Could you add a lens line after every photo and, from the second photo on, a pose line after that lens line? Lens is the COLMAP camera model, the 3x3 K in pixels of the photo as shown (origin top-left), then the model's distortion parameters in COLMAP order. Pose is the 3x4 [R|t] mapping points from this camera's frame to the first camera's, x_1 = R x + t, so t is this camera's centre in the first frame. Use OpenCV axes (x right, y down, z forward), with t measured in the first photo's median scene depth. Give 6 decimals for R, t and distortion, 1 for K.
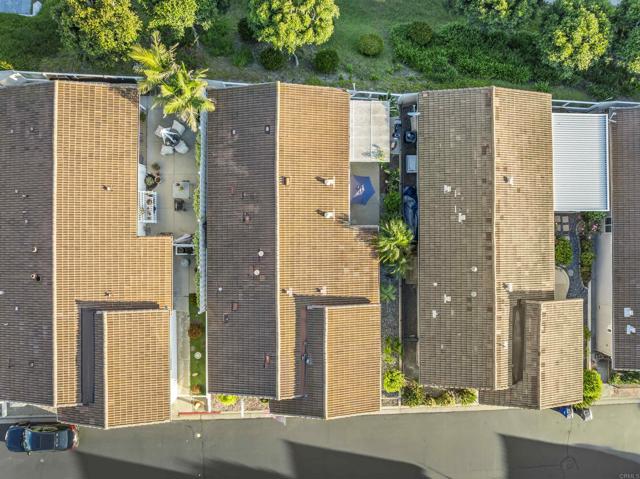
lens RADIAL K [[479.1, 0, 320.0], [0, 479.1, 239.5], [0, 0, 1]] dist [-0.032482, -0.000860]
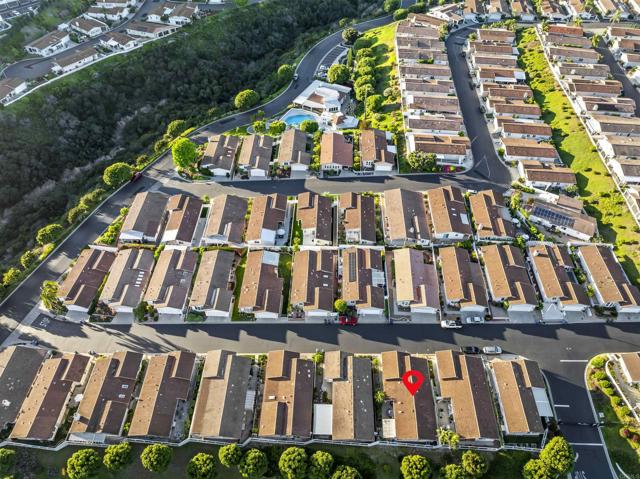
lens RADIAL K [[479.1, 0, 320.0], [0, 479.1, 239.5], [0, 0, 1]] dist [-0.032482, -0.000860]
pose [[-0.998882, -0.045133, -0.014065, 0.696895], [0.024278, -0.745039, 0.666579, -1.490687], [-0.040563, 0.665492, 0.745302, -2.377815]]
